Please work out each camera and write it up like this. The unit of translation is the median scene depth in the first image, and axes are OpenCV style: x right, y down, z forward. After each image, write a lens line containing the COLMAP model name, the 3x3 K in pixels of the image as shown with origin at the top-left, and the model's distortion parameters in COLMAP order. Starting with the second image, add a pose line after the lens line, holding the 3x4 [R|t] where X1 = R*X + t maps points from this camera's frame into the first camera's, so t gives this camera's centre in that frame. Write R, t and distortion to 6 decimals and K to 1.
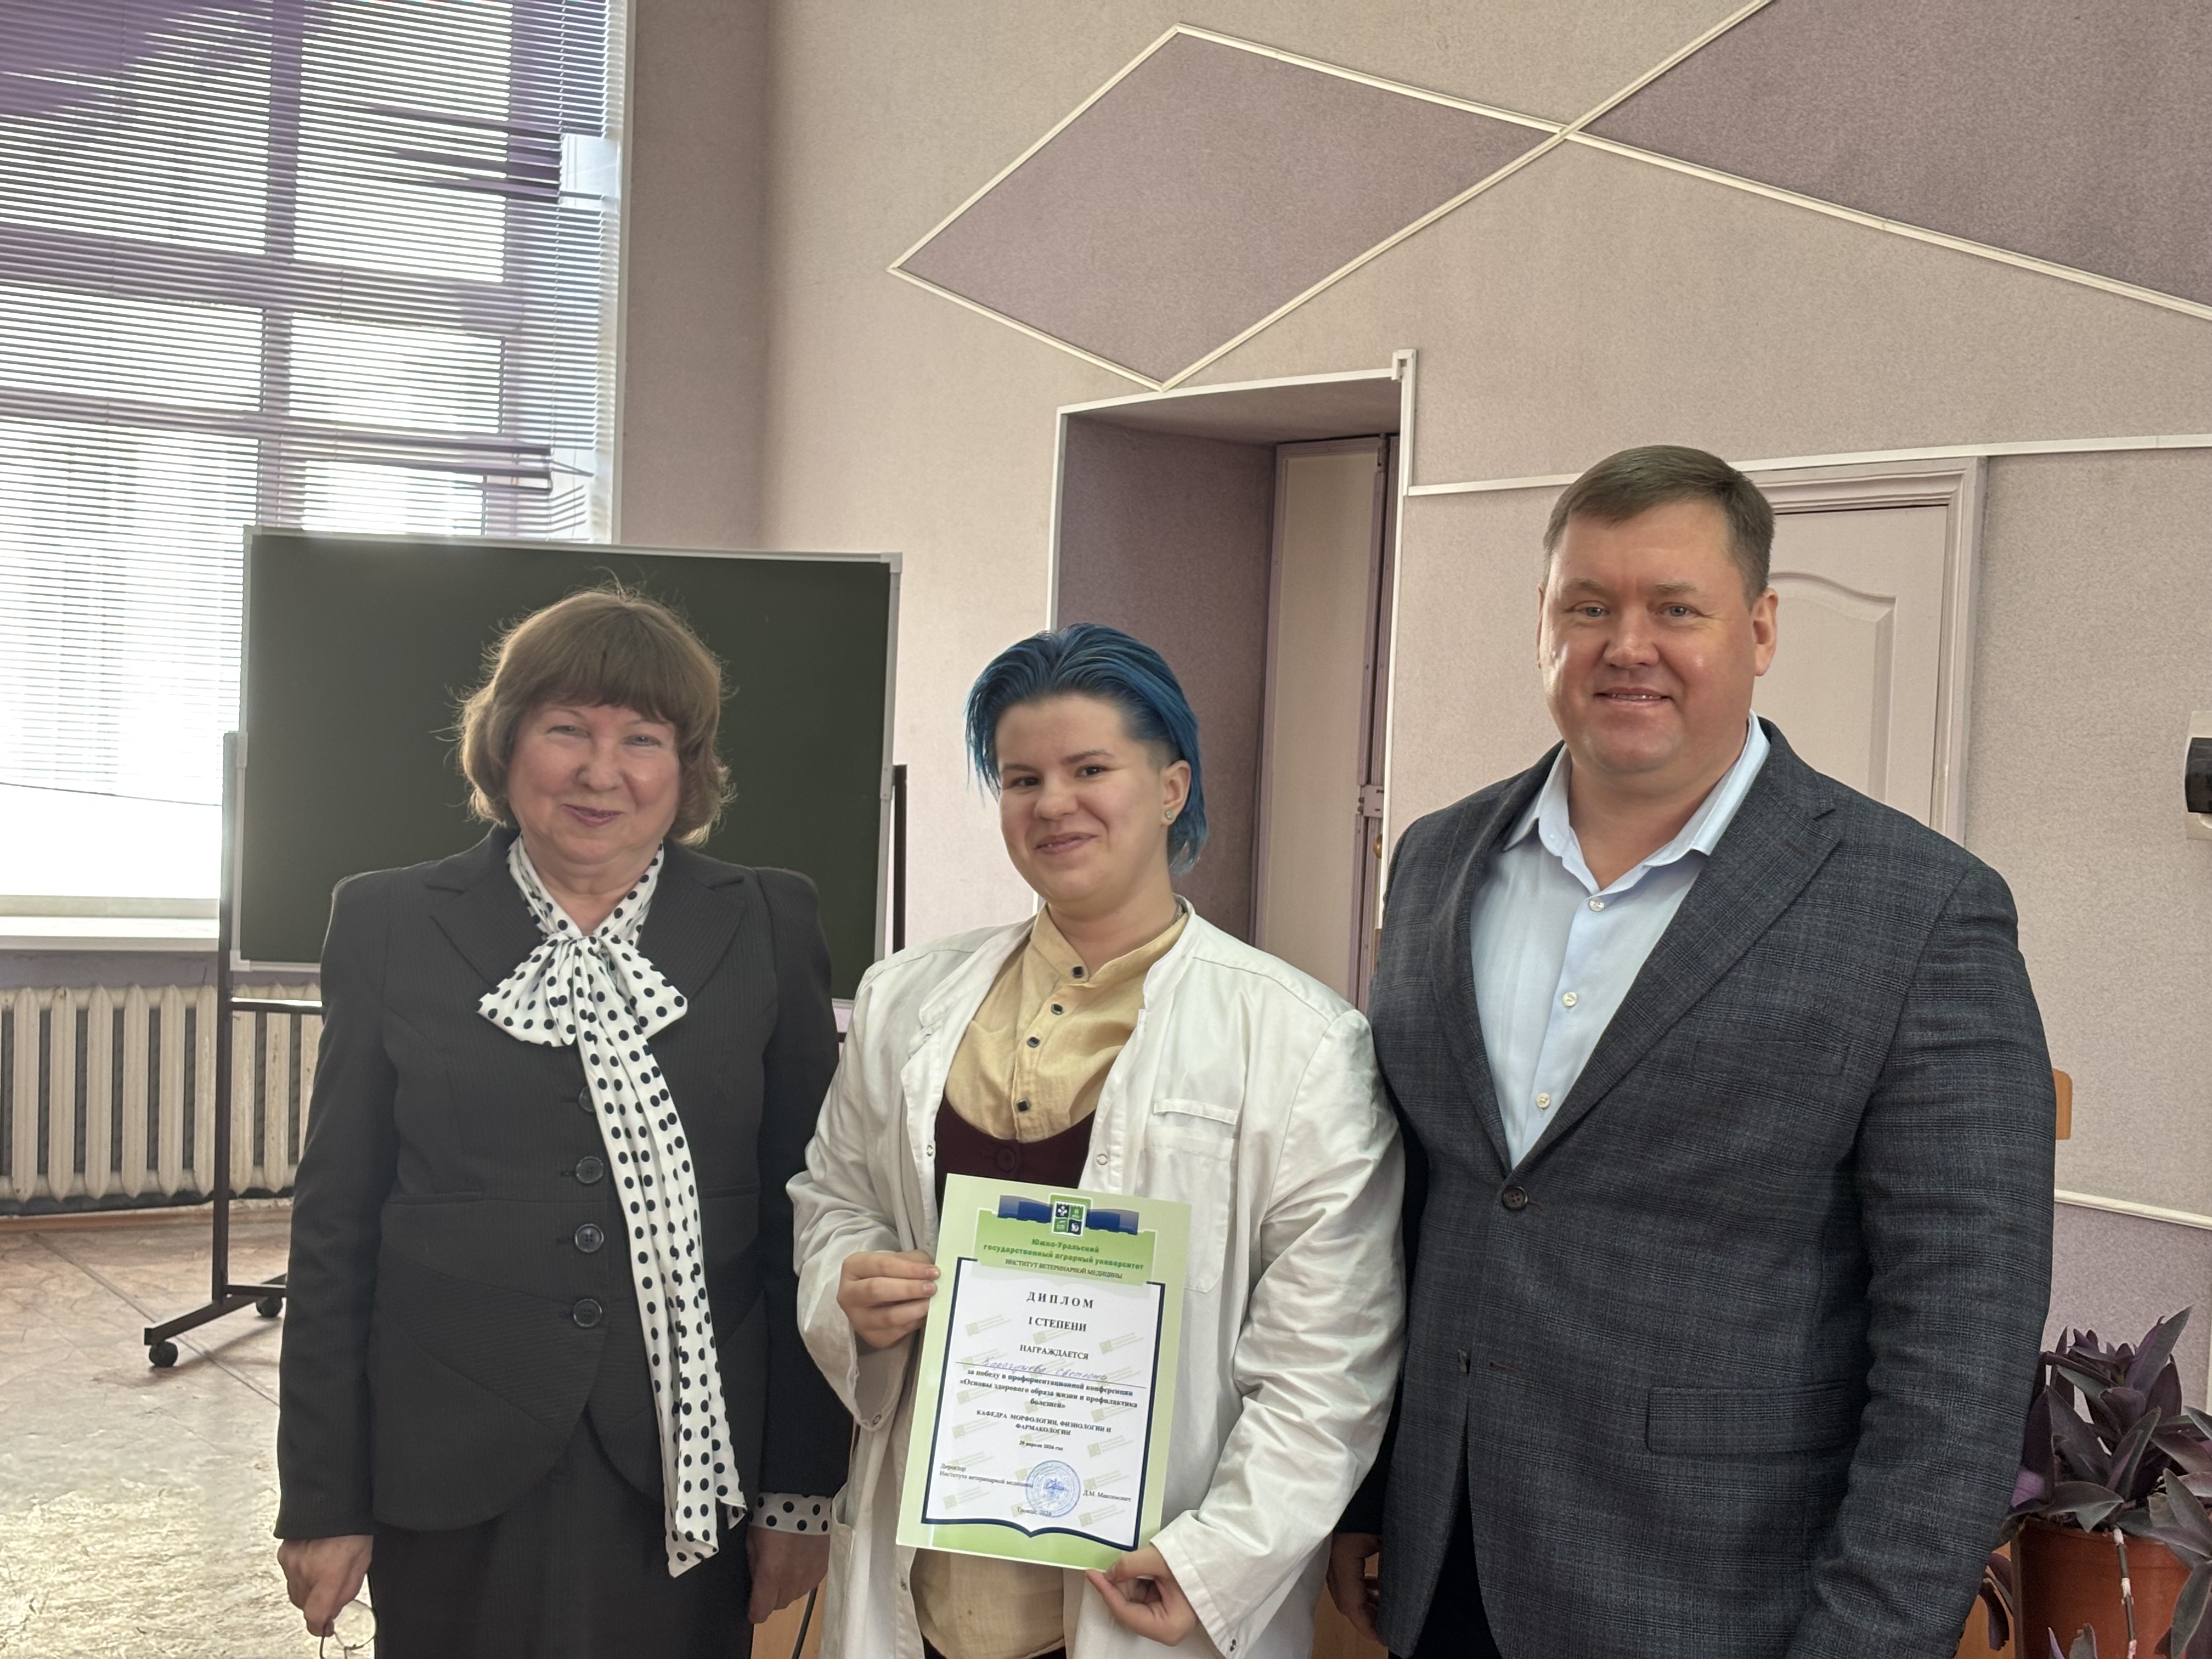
lens RADIAL K [[3305.1, 0, 1106.0], [0, 3305.1, 829.5], [0, 0, 1]] dist [0.203992, -0.868232]
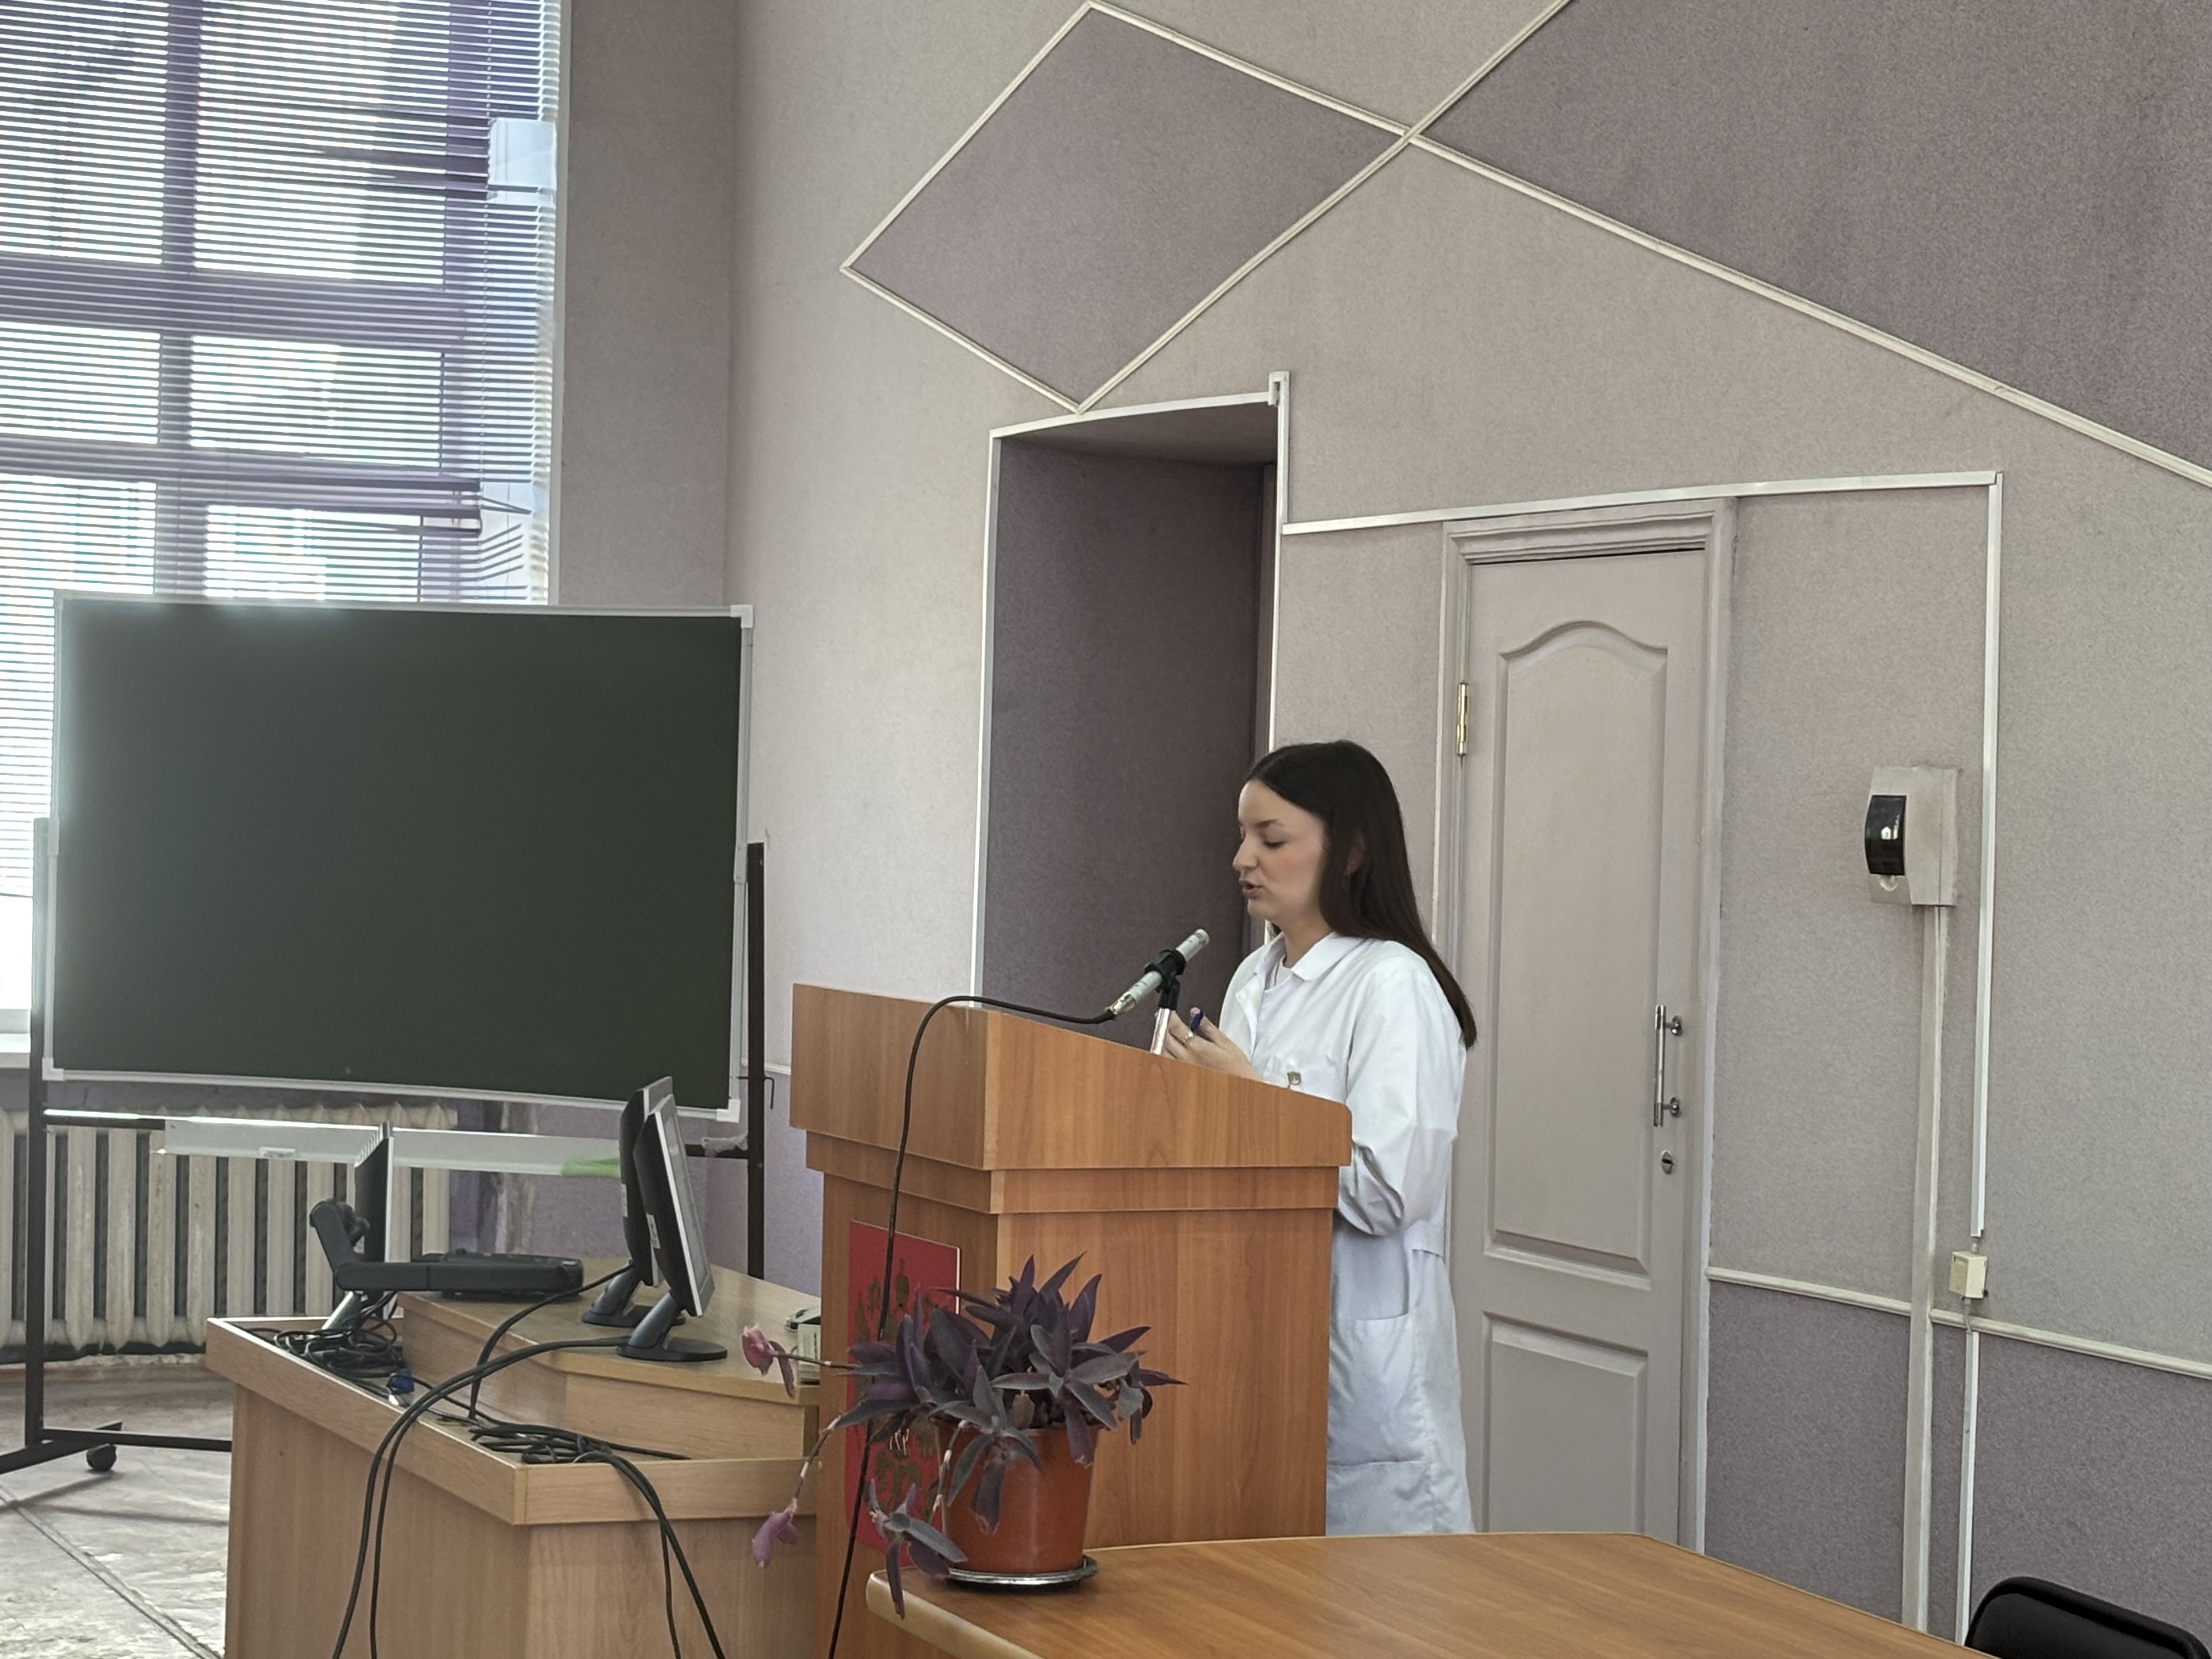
lens RADIAL K [[4866.5, 0, 1106.0], [0, 4866.5, 829.5], [0, 0, 1]] dist [0.186797, -0.657294]
pose [[0.990451, -0.012646, -0.137284, 0.221165], [0.009191, 0.999626, -0.025774, 0.011858], [0.137559, 0.024266, 0.990196, -0.299395]]
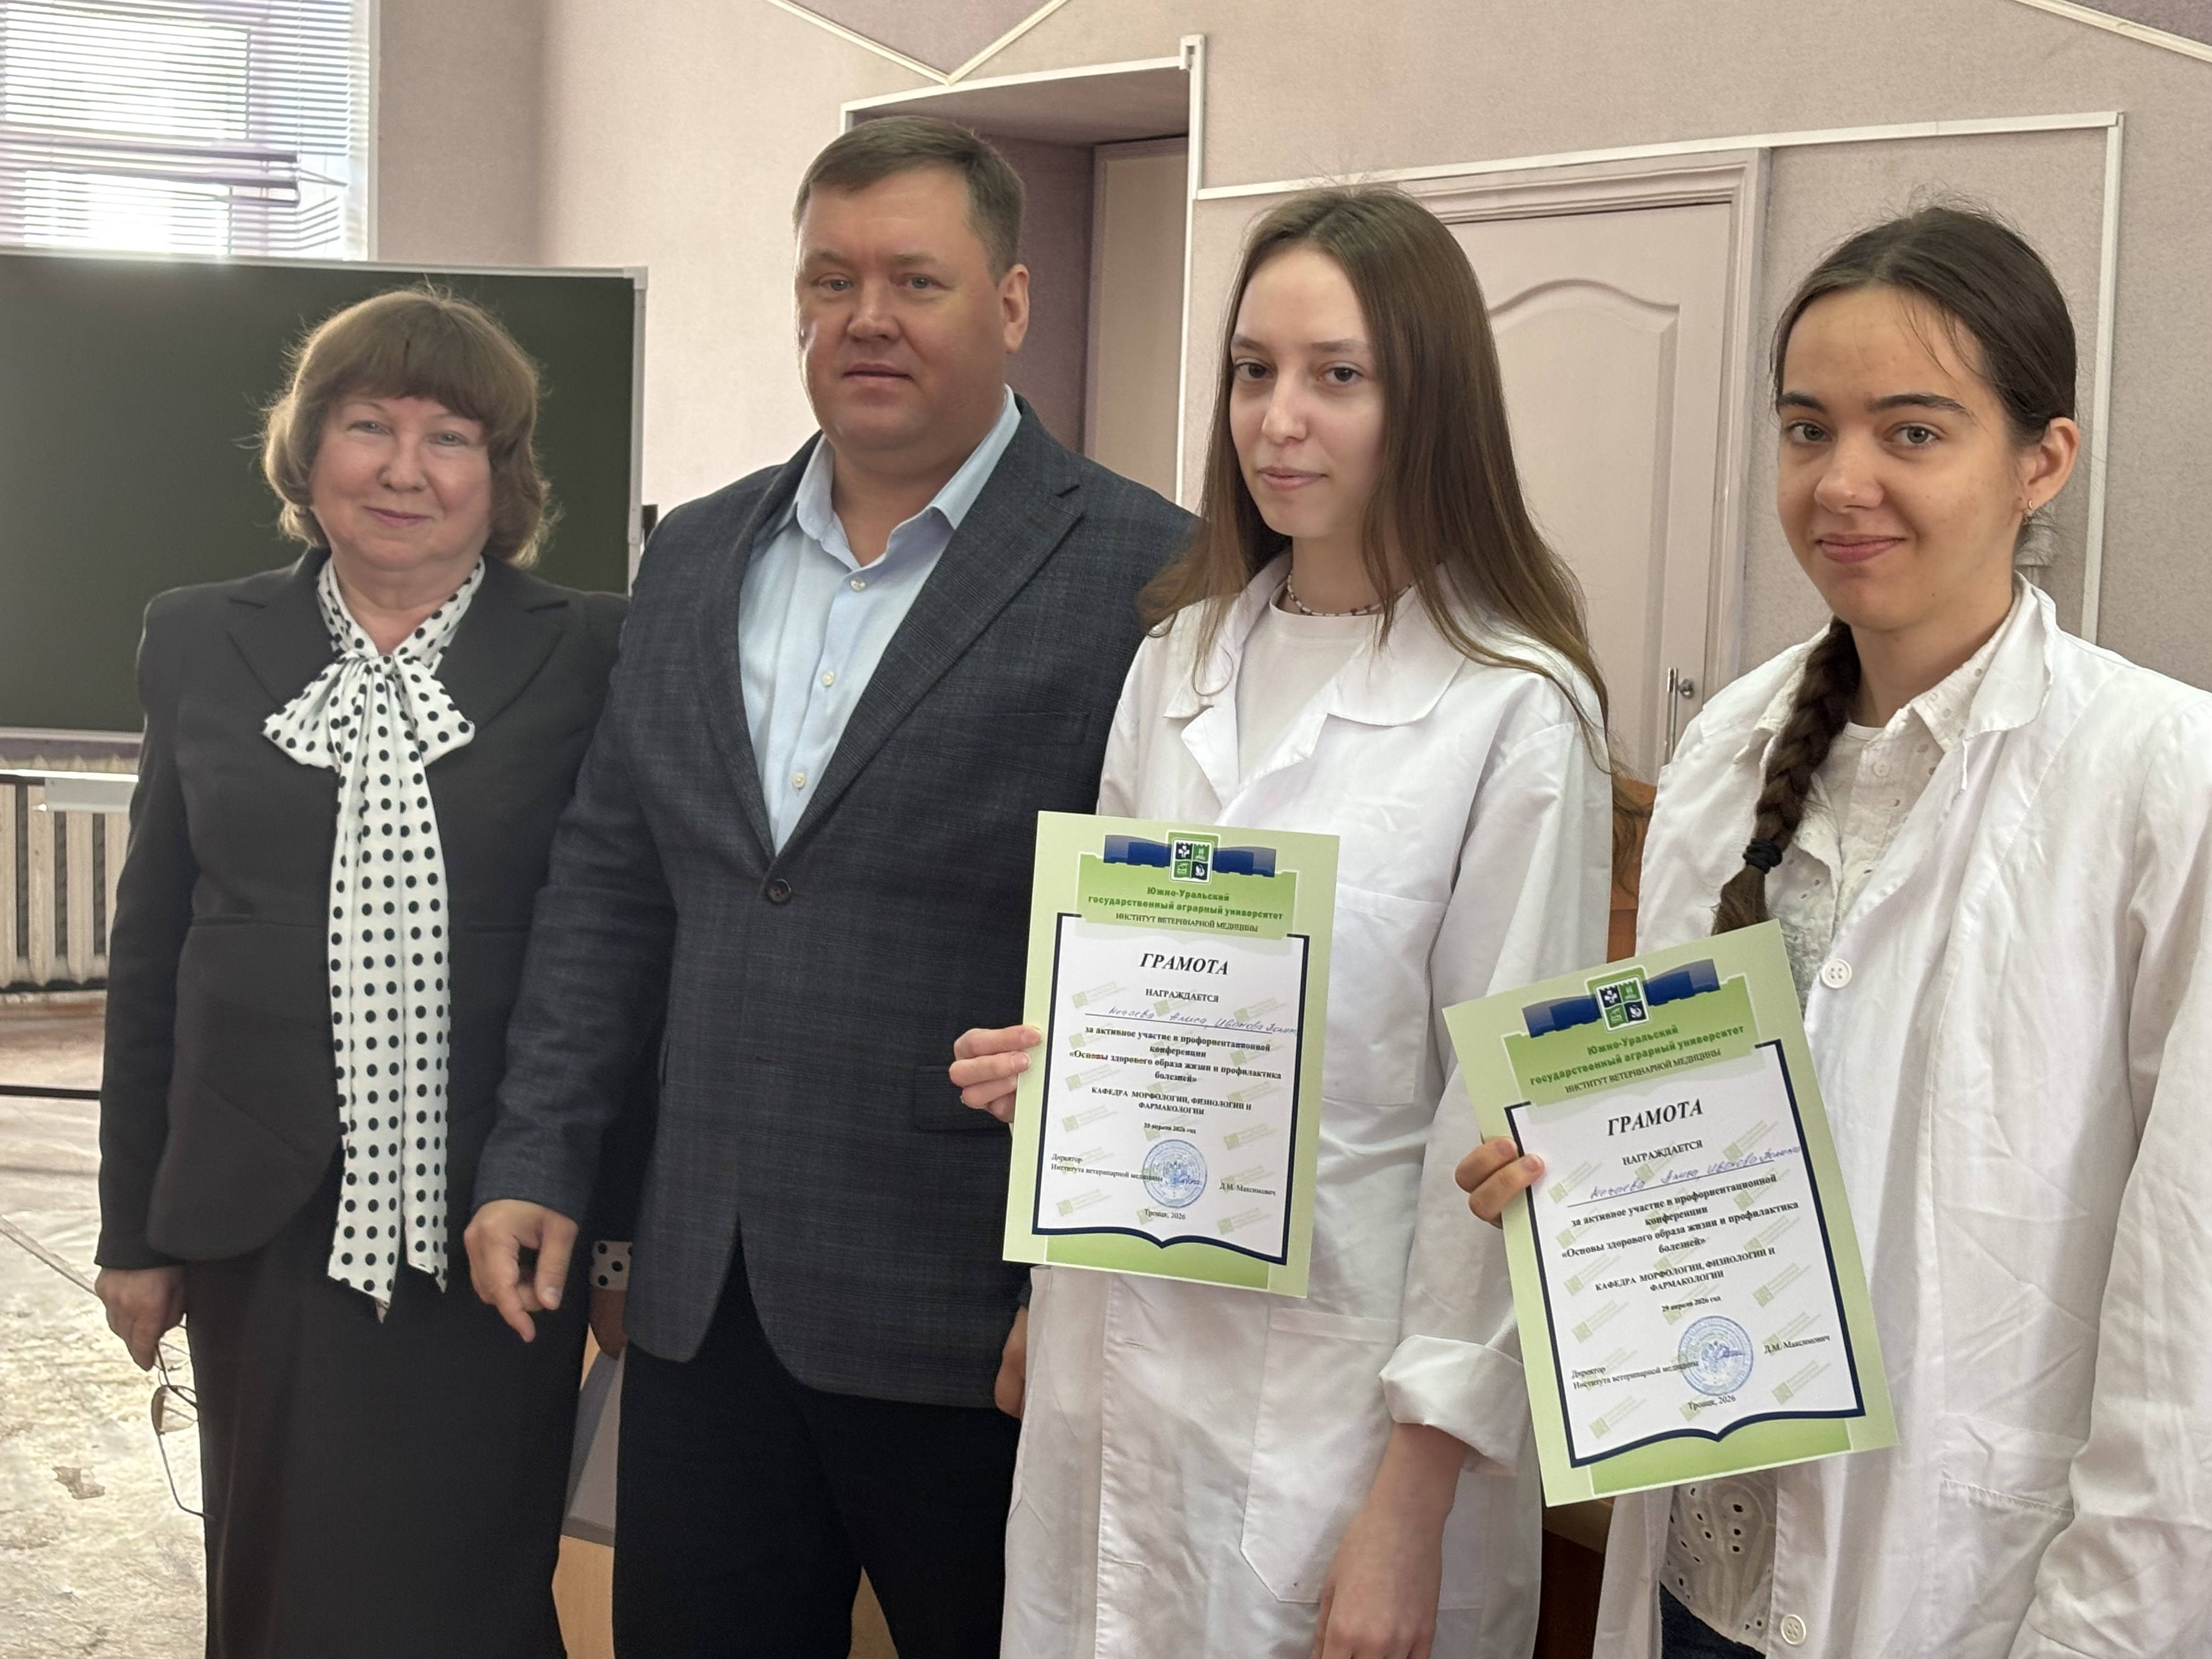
lens RADIAL K [[3791.8, 0, 1106.0], [0, 3791.8, 829.5], [0, 0, 1]] dist [0.250167, -1.098380]
pose [[0.999958, -0.009052, -0.001165, 0.065423], [0.009105, 0.998179, 0.059634, 0.008290], [0.000623, -0.059643, 0.998220, -0.046793]]
